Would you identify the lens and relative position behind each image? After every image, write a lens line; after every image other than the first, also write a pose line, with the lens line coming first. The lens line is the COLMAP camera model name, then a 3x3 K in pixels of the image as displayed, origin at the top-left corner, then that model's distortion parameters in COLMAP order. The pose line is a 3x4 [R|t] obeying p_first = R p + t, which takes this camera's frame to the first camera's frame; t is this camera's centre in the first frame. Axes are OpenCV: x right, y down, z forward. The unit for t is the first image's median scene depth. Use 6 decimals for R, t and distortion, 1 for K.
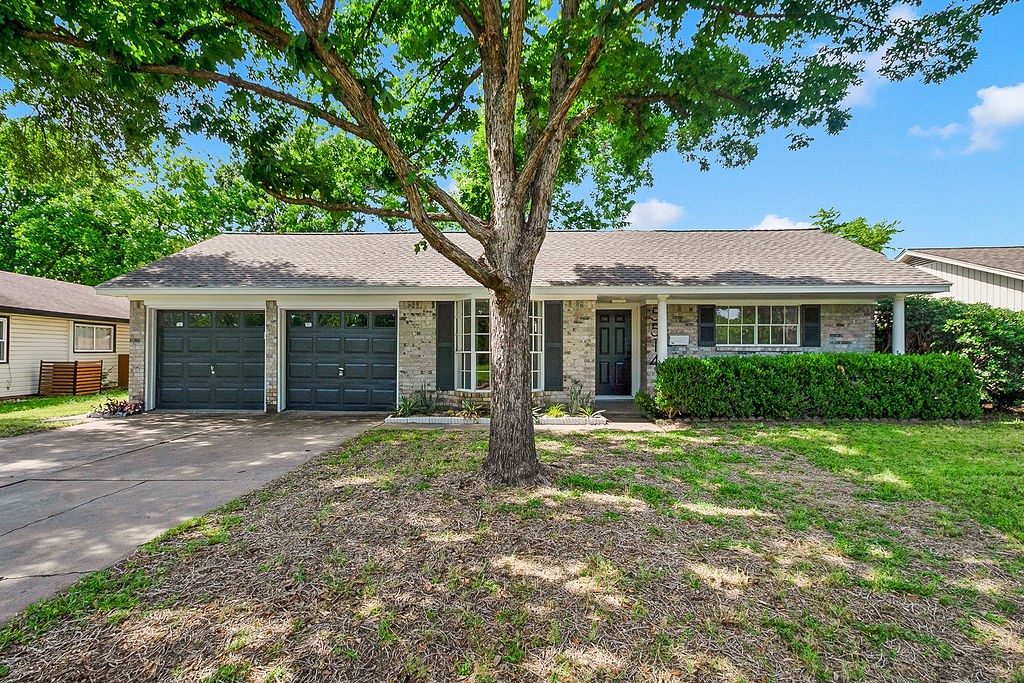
lens RADIAL K [[489.7, 0, 515.0], [0, 489.7, 348.4], [0, 0, 1]] dist [0.005125, 0.000278]
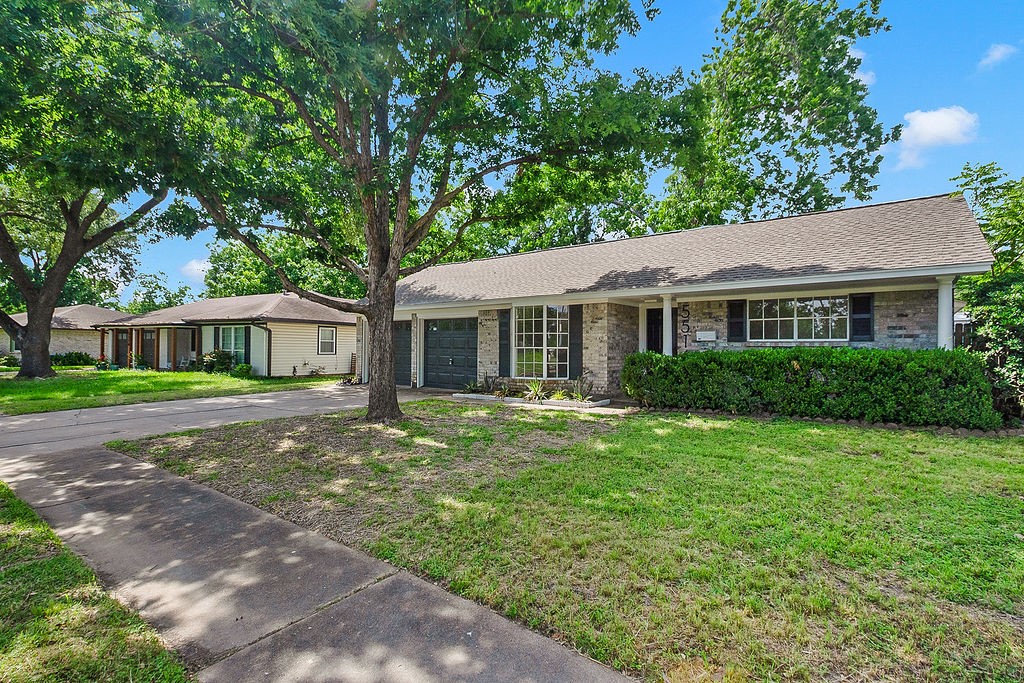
lens RADIAL K [[489.7, 0, 513.6], [0, 489.7, 342.7], [0, 0, 1]] dist [0.005125, 0.000278]
pose [[0.826365, -0.006616, -0.563096, 0.609529], [0.002982, 0.999968, -0.007373, 0.003751], [0.563126, 0.004414, 0.826359, -0.078812]]
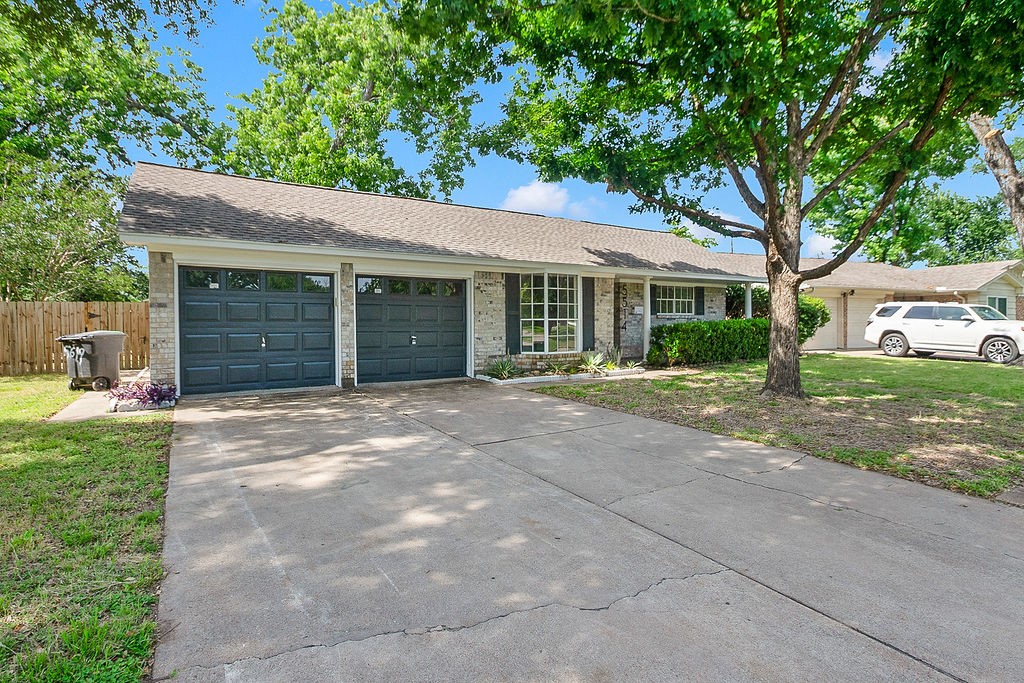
lens RADIAL K [[489.7, 0, 510.1], [0, 489.7, 332.9], [0, 0, 1]] dist [0.005125, 0.000278]
pose [[0.828366, -0.019649, 0.559843, -0.749873], [-0.001476, 0.999305, 0.037256, -0.003592], [-0.560185, -0.031688, 0.827761, 0.086389]]
